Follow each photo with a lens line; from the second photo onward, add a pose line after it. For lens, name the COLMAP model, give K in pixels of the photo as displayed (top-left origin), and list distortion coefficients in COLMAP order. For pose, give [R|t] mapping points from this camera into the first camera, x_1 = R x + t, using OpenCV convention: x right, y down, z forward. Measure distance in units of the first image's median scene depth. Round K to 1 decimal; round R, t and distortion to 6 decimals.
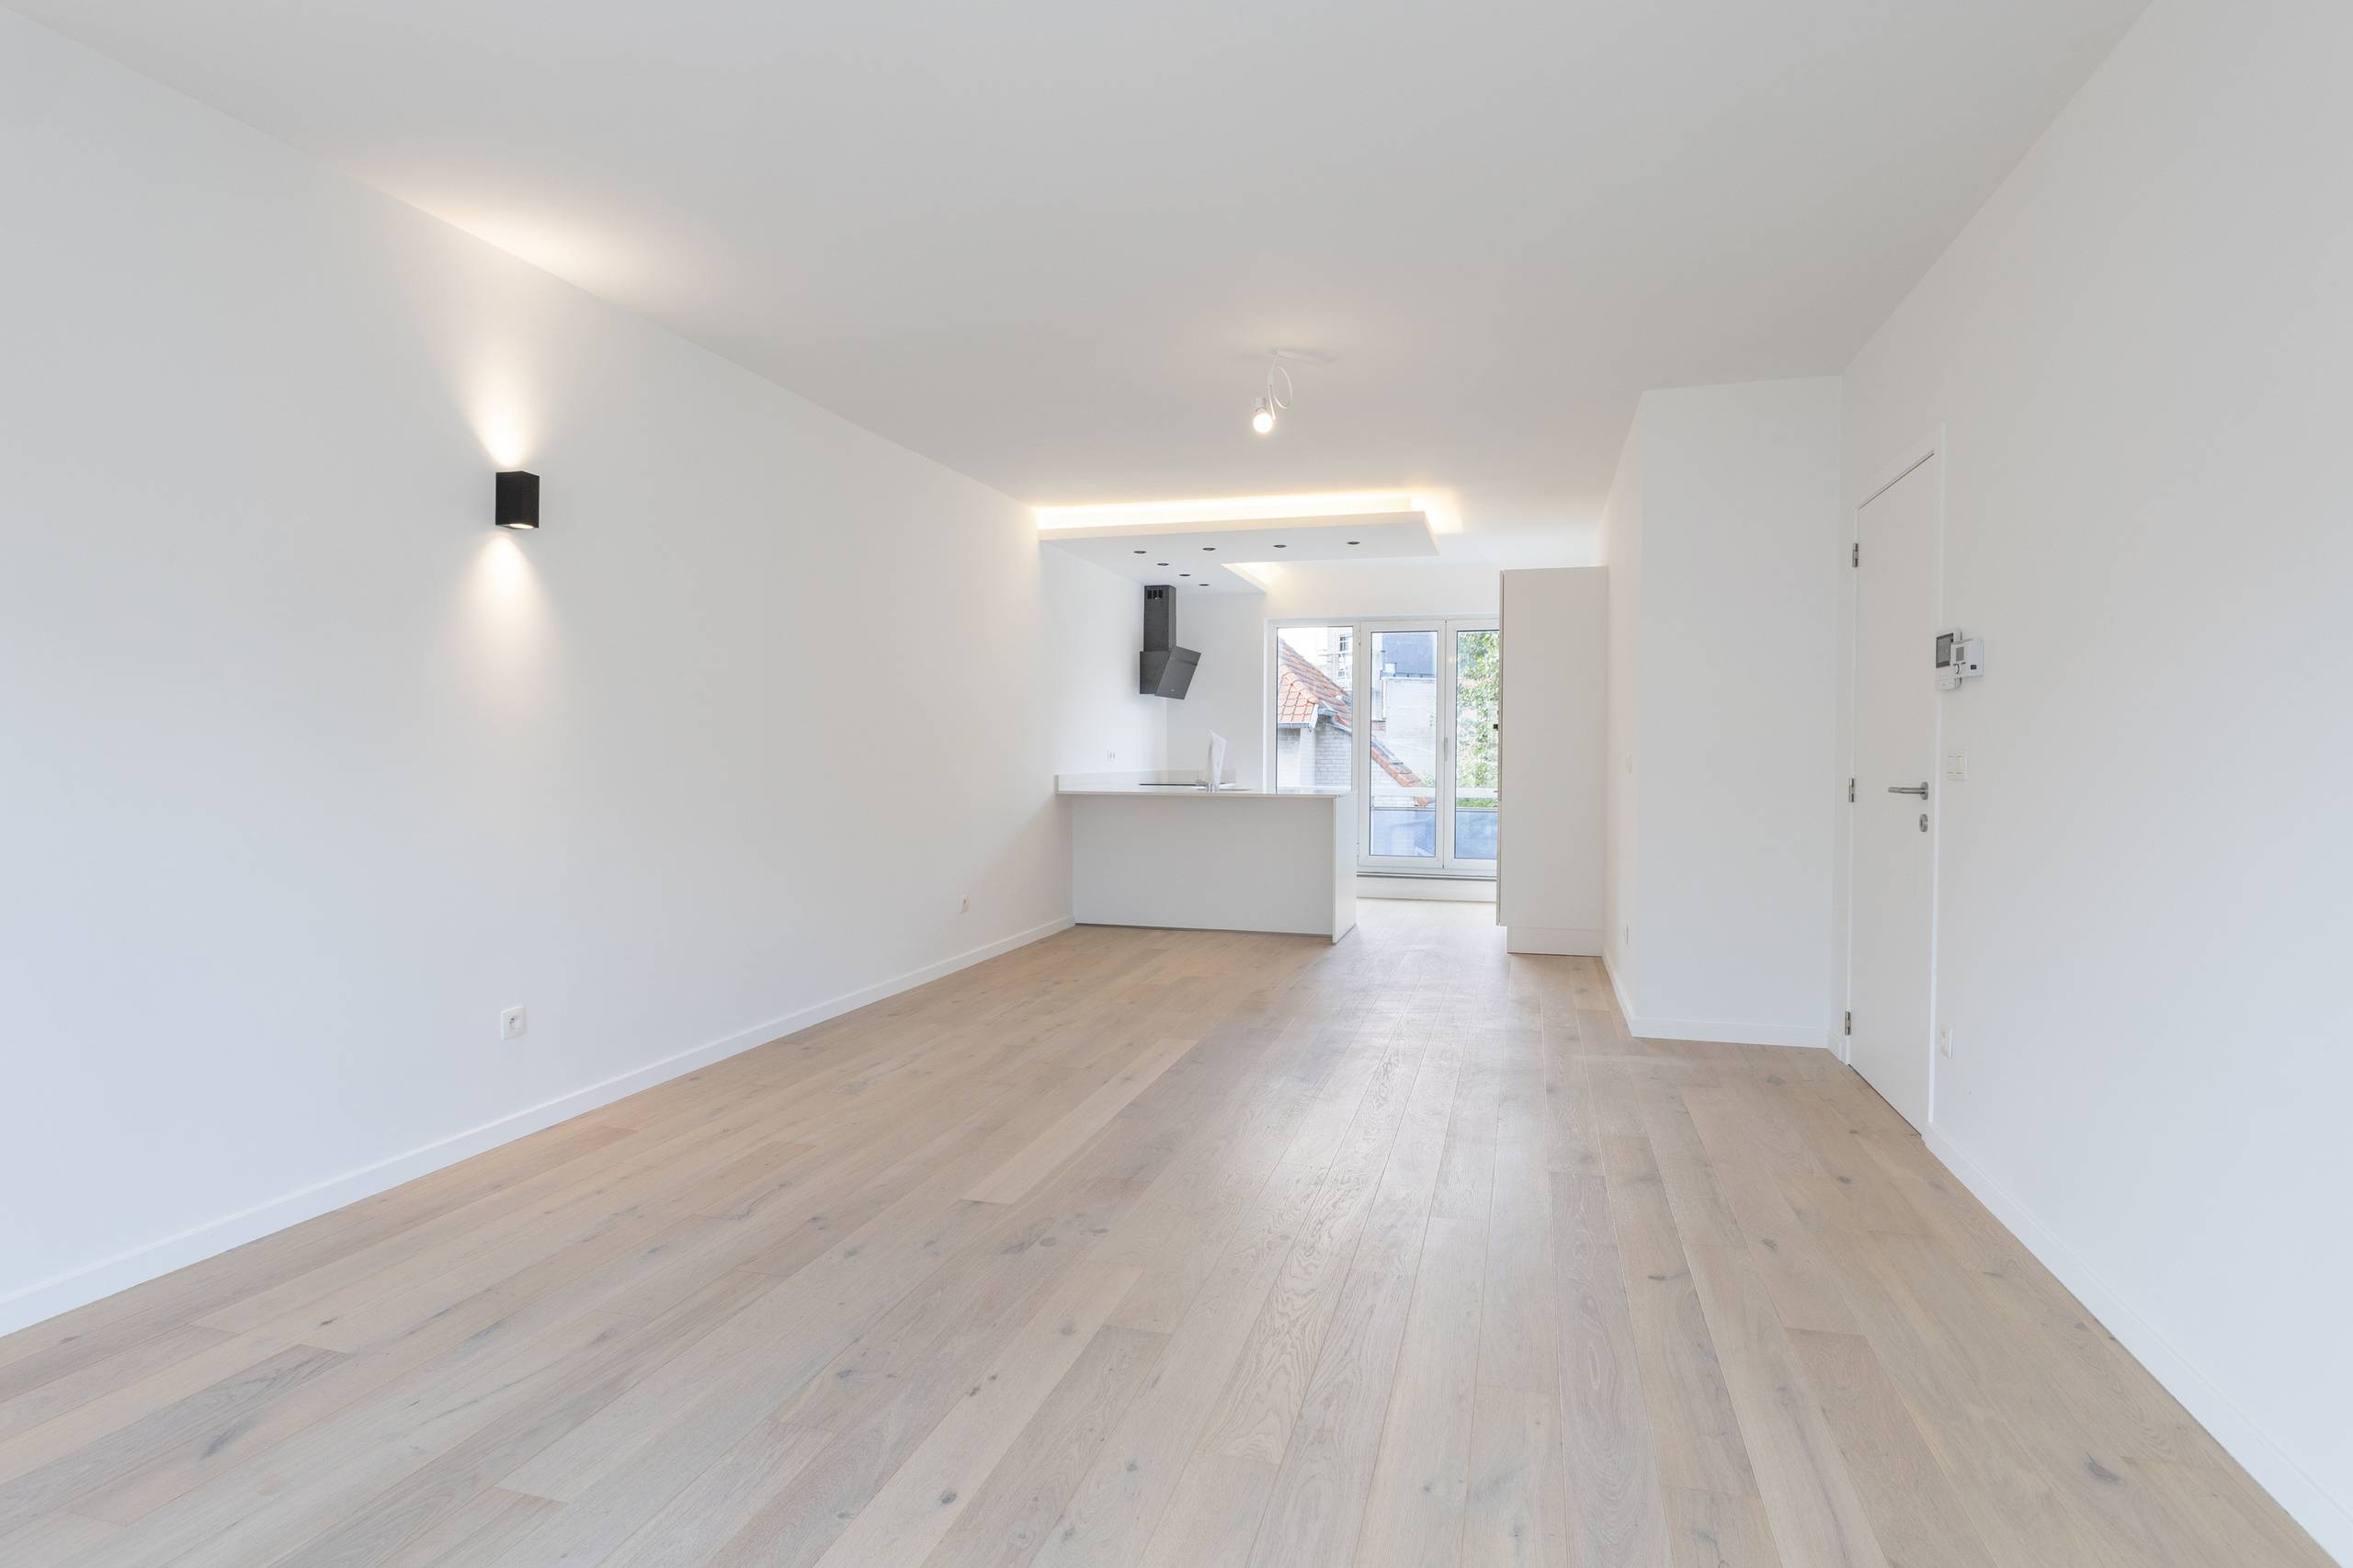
lens RADIAL K [[1227.9, 0, 1158.2], [0, 1227.9, 776.6], [0, 0, 1]] dist [-0.003549, -0.002639]
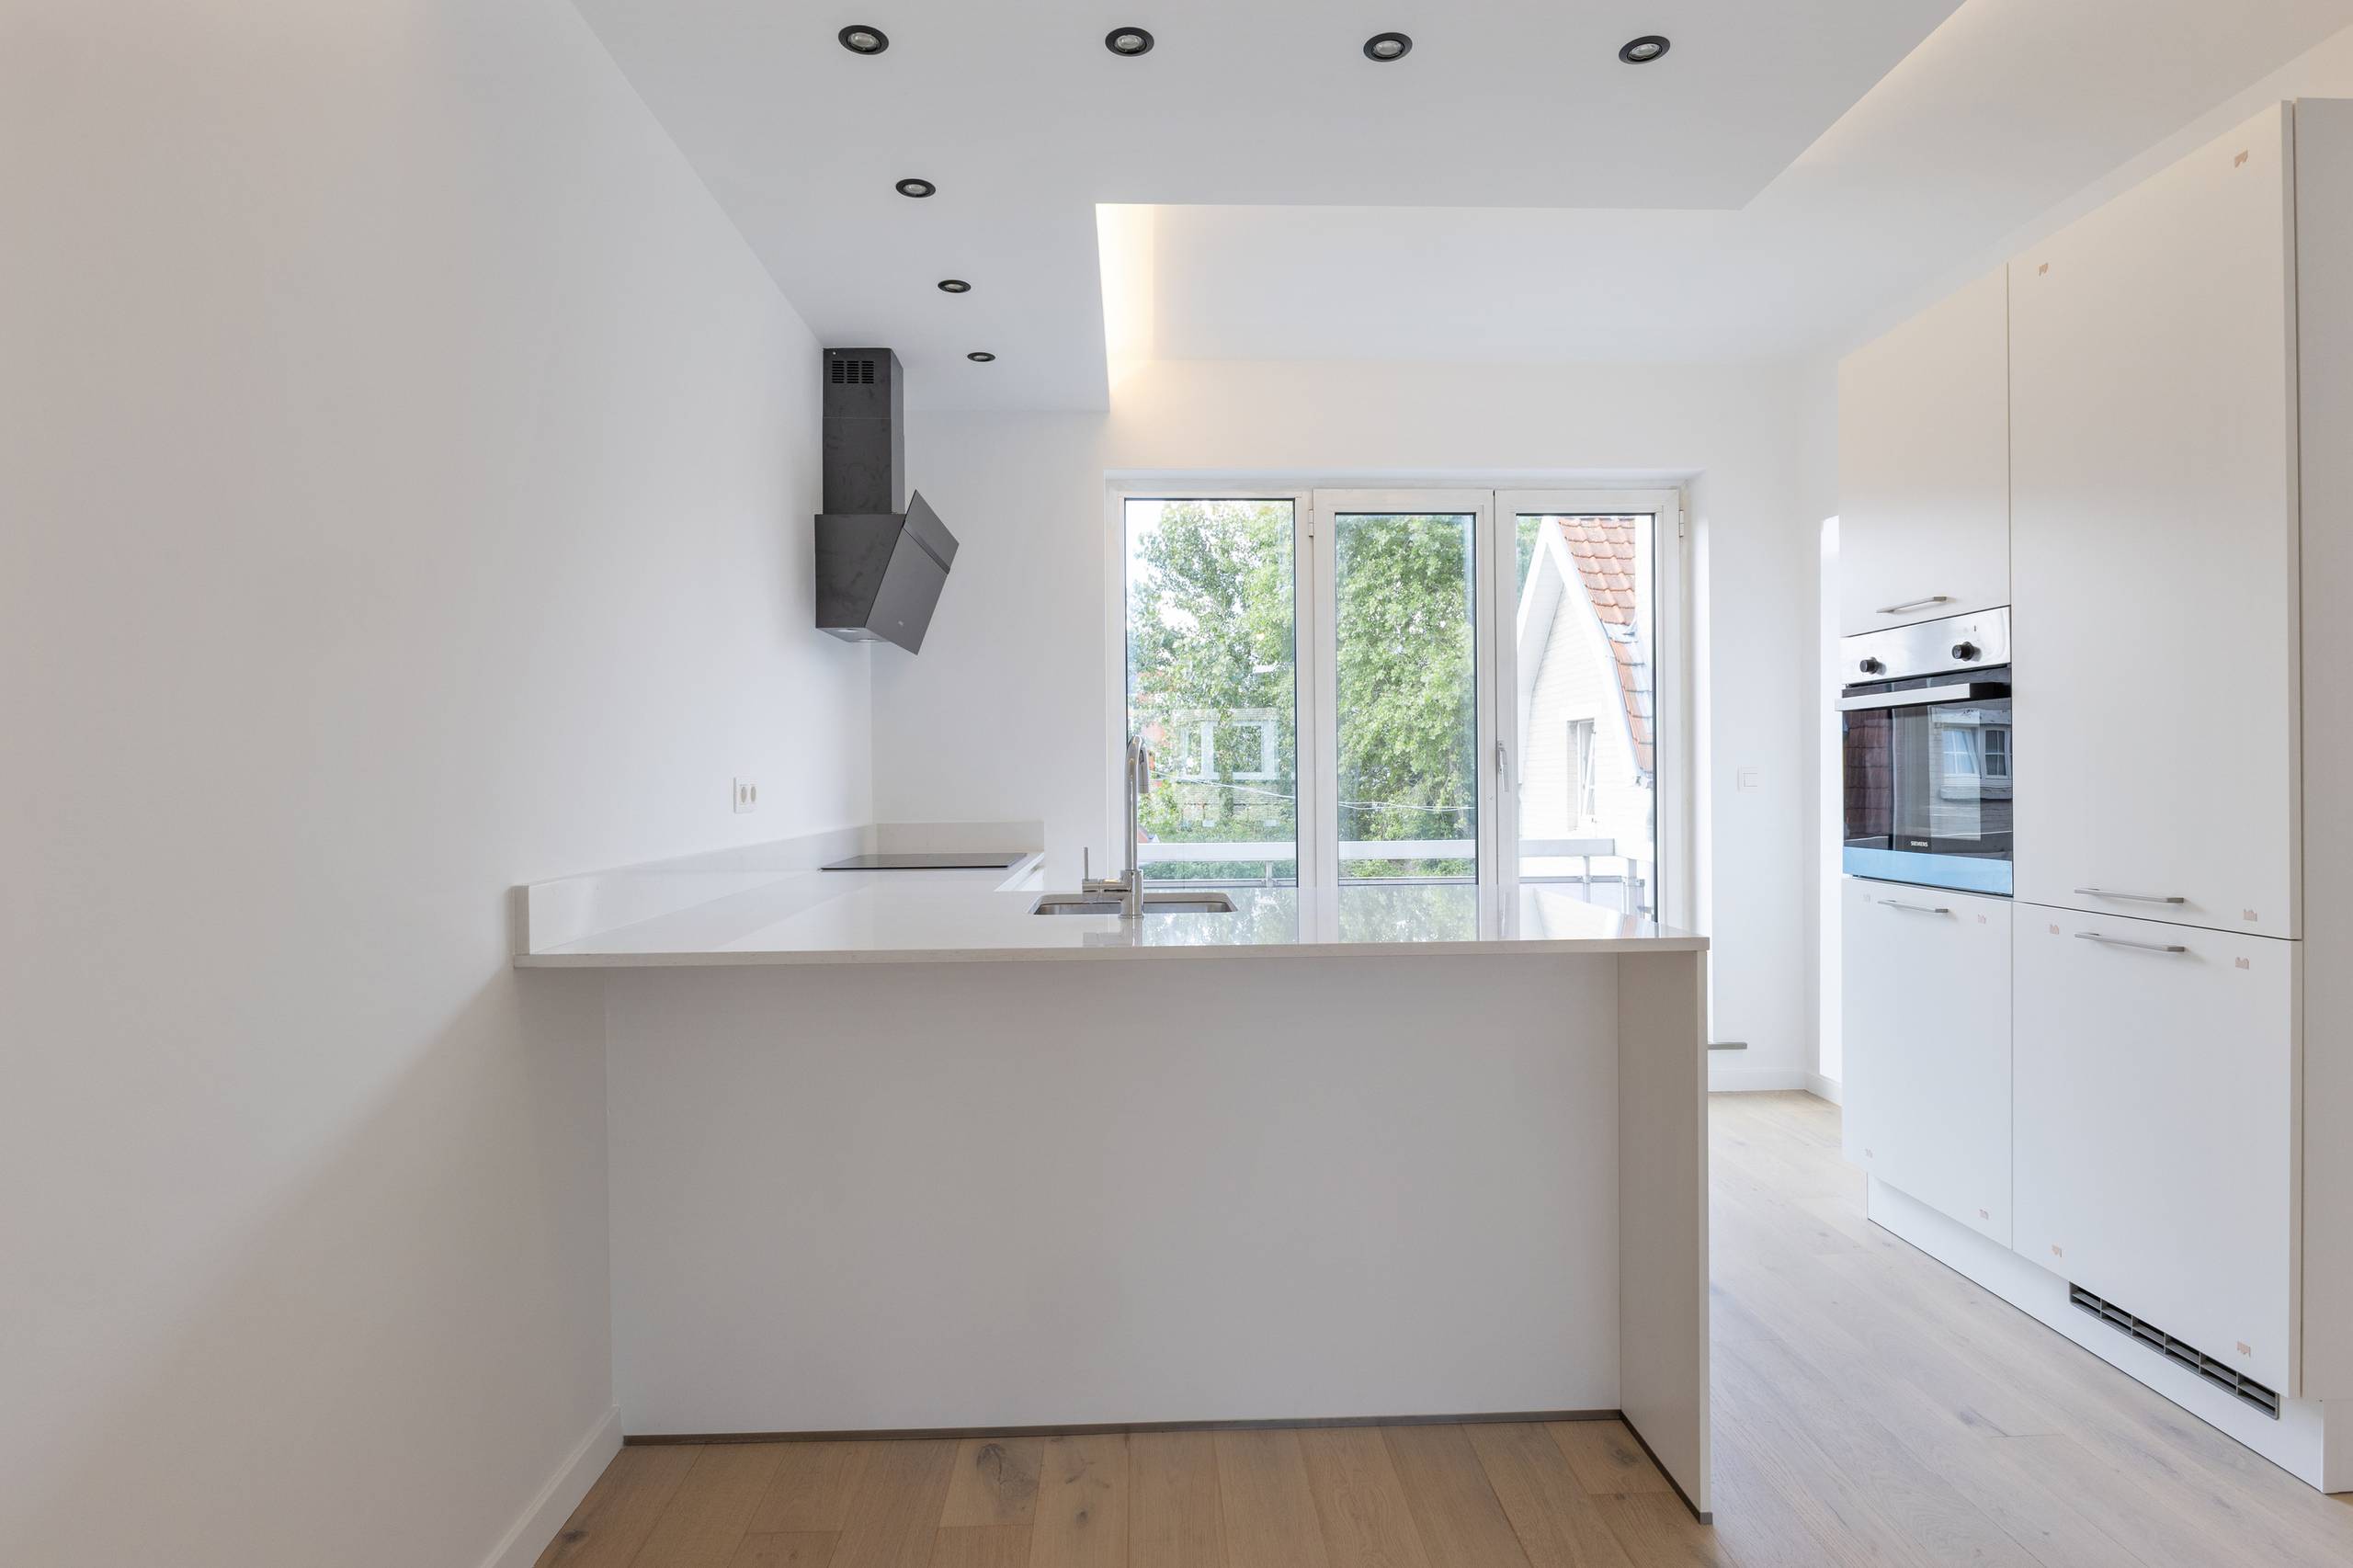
lens RADIAL K [[1227.9, 0, 1172.7], [0, 1227.9, 782.2], [0, 0, 1]] dist [-0.003549, -0.002639]
pose [[0.946387, -0.010564, 0.322861, -0.032783], [0.015926, 0.999776, -0.013970, -0.013157], [-0.322641, 0.018363, 0.946343, 0.609839]]
